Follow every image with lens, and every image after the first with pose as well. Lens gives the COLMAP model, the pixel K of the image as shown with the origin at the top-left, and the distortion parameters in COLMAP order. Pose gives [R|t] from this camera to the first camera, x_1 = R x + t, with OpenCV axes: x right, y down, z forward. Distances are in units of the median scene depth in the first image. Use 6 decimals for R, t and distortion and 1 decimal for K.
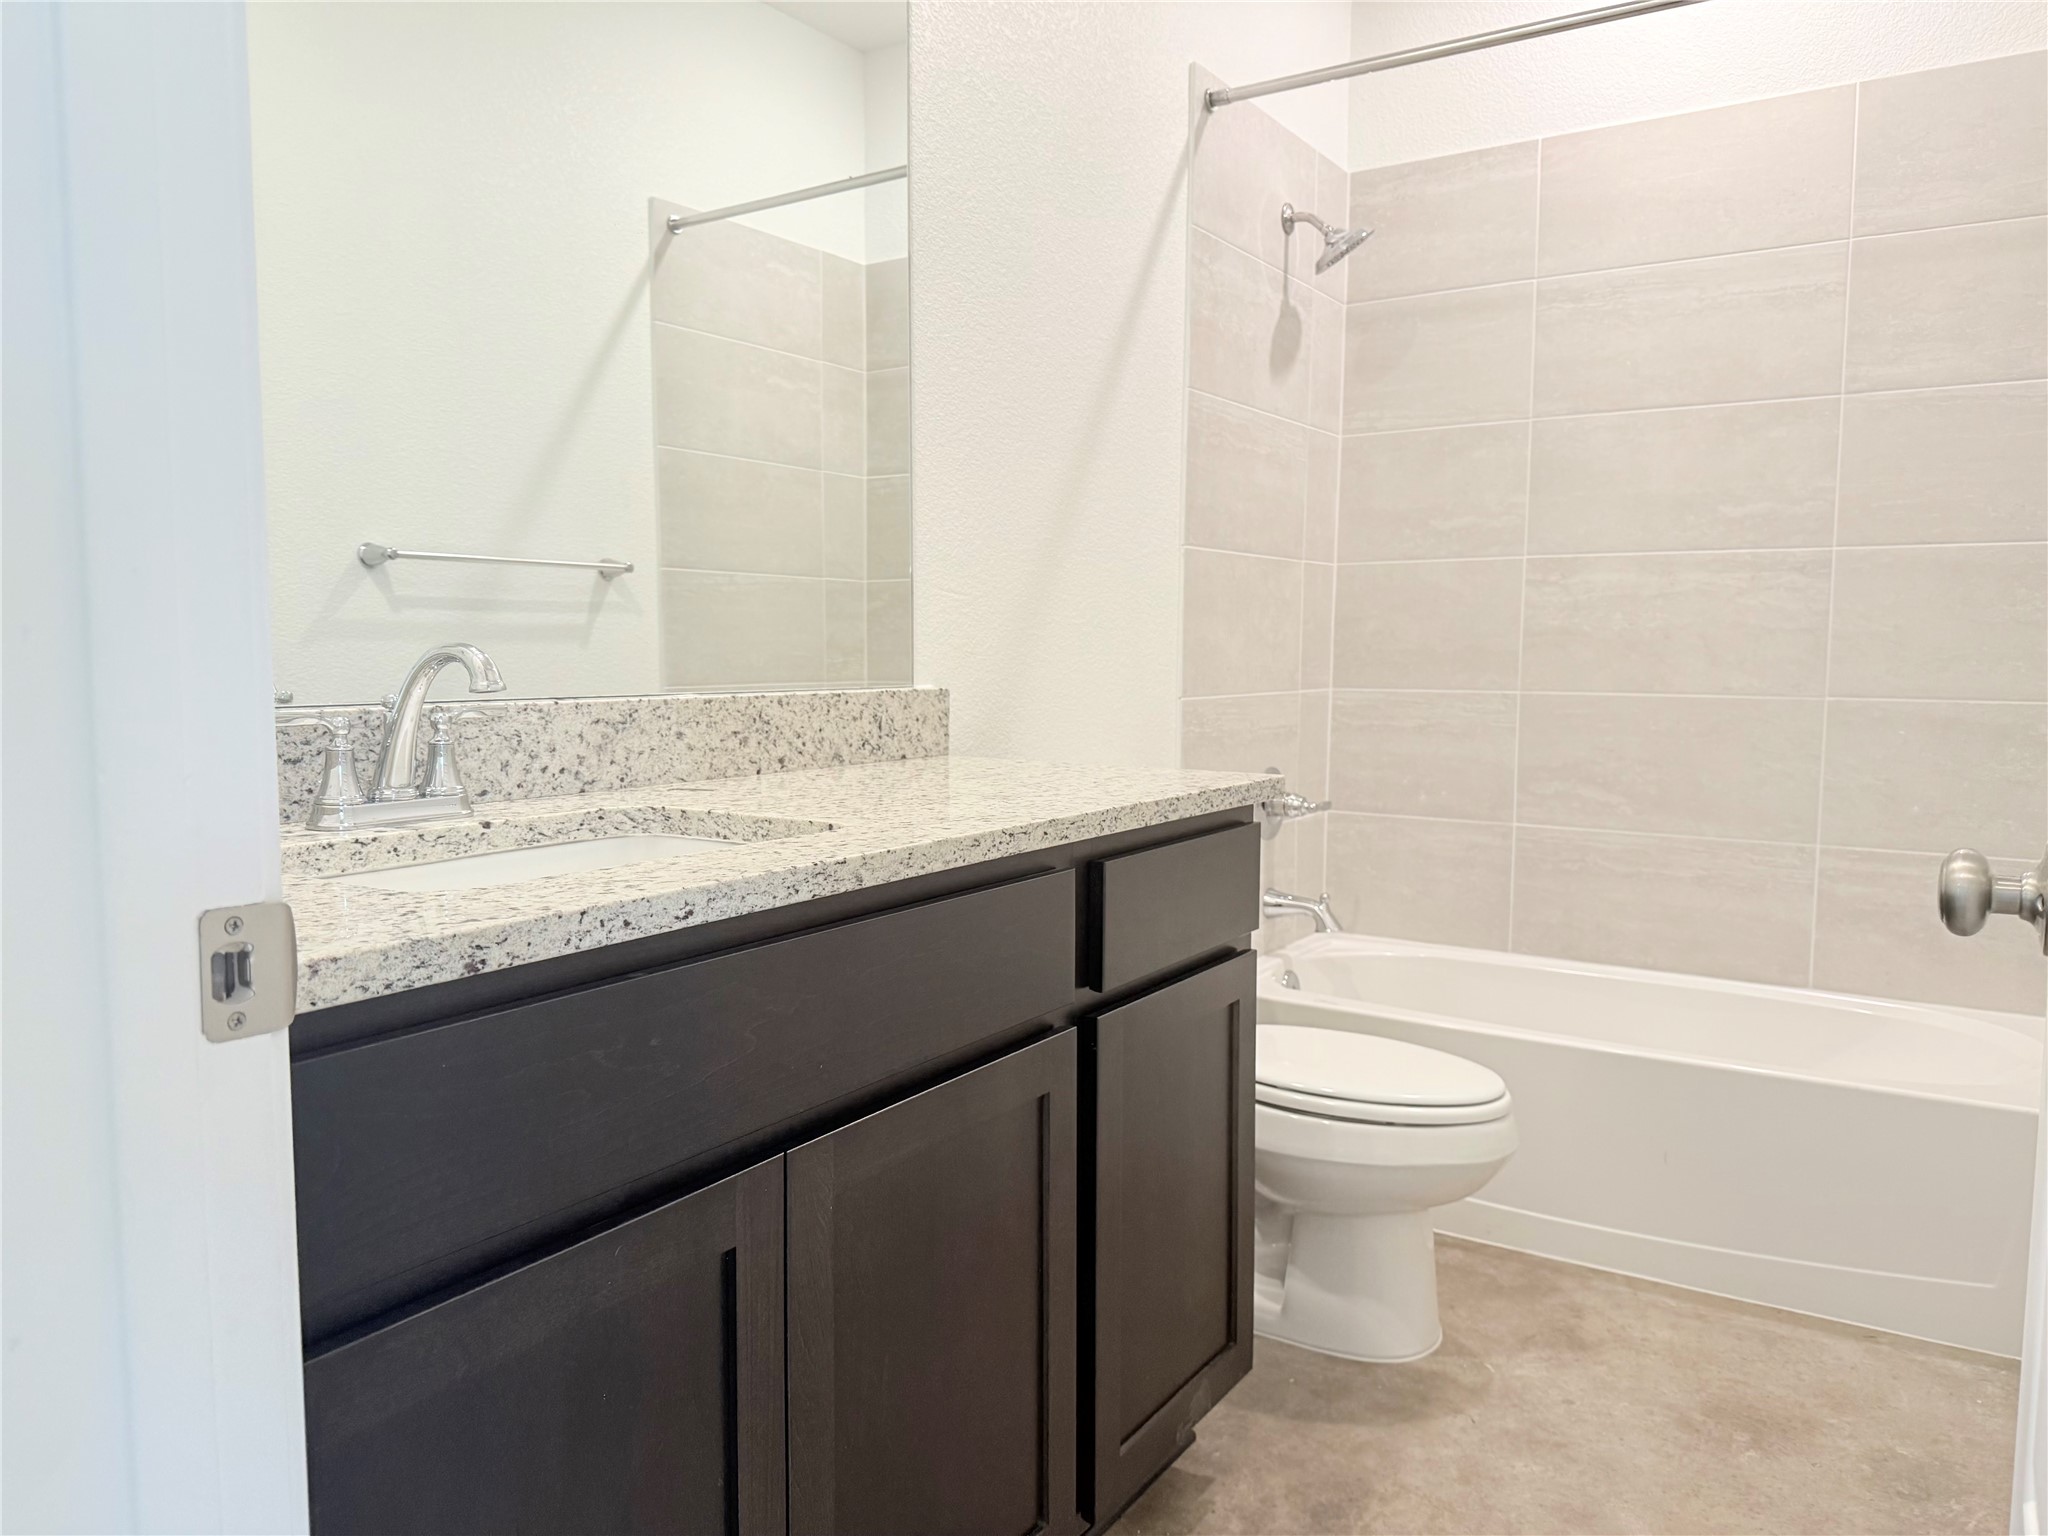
lens RADIAL K [[1452.6, 0, 1029.6], [0, 1452.6, 773.3], [0, 0, 1]] dist [0.008762, -0.013849]
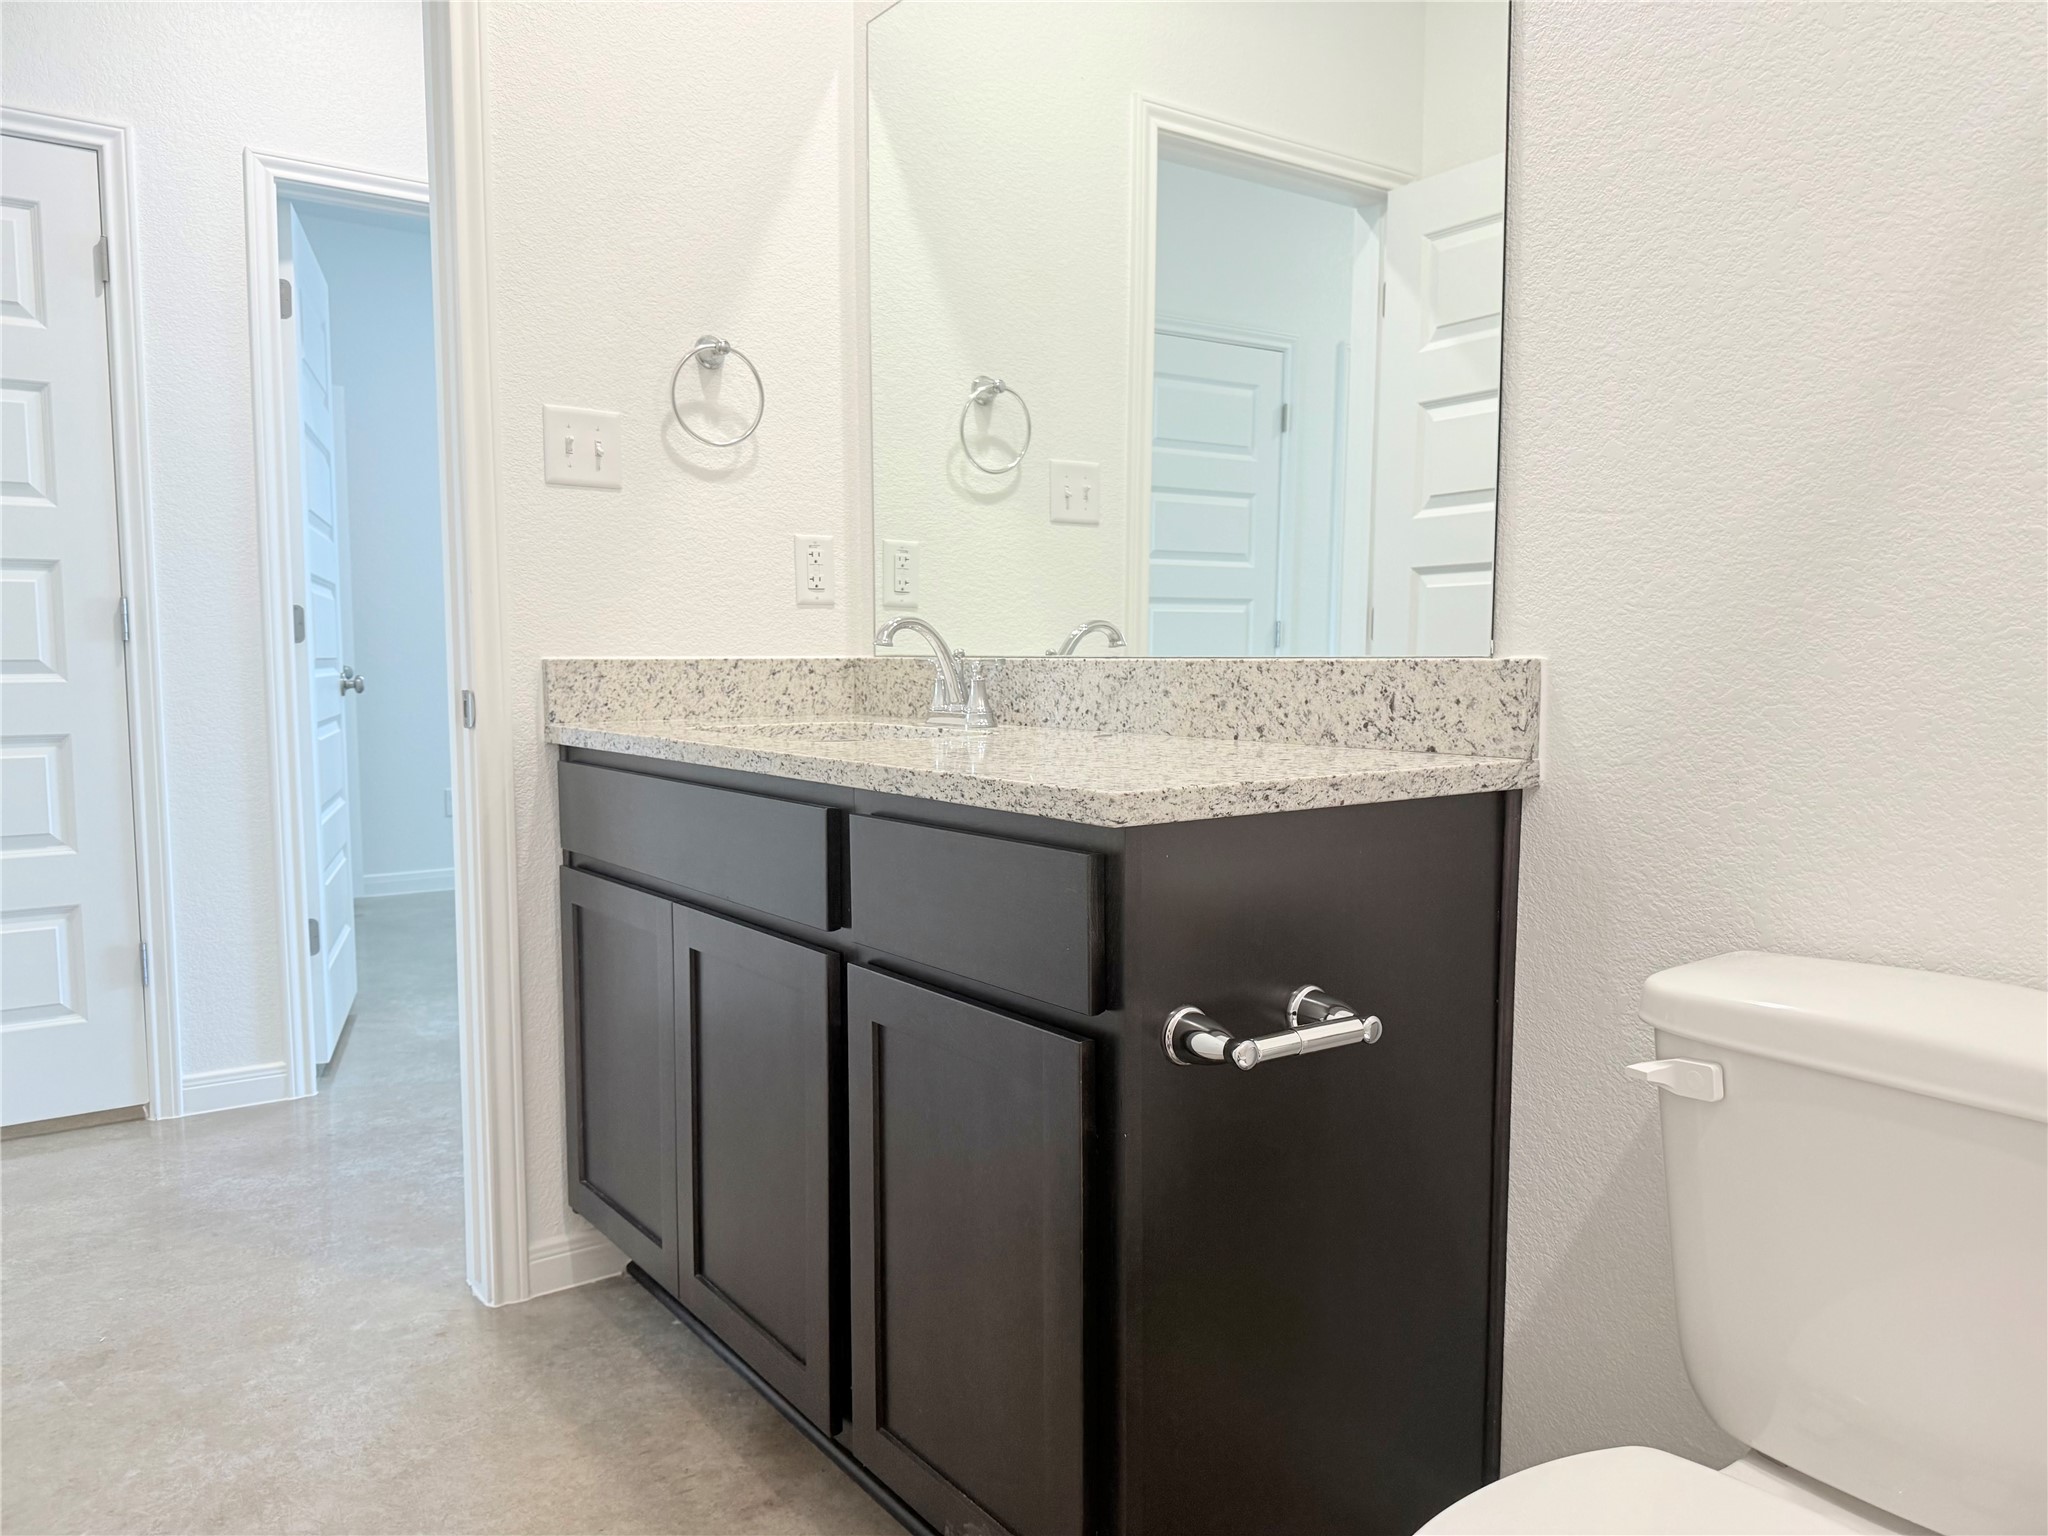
lens RADIAL K [[1452.6, 0, 1029.7], [0, 1452.6, 767.0], [0, 0, 1]] dist [0.008762, -0.013849]
pose [[-0.379016, 0.067252, -0.922943, 0.786618], [-0.079405, 0.991314, 0.104842, -0.073944], [0.921977, 0.113023, -0.370384, 1.243038]]
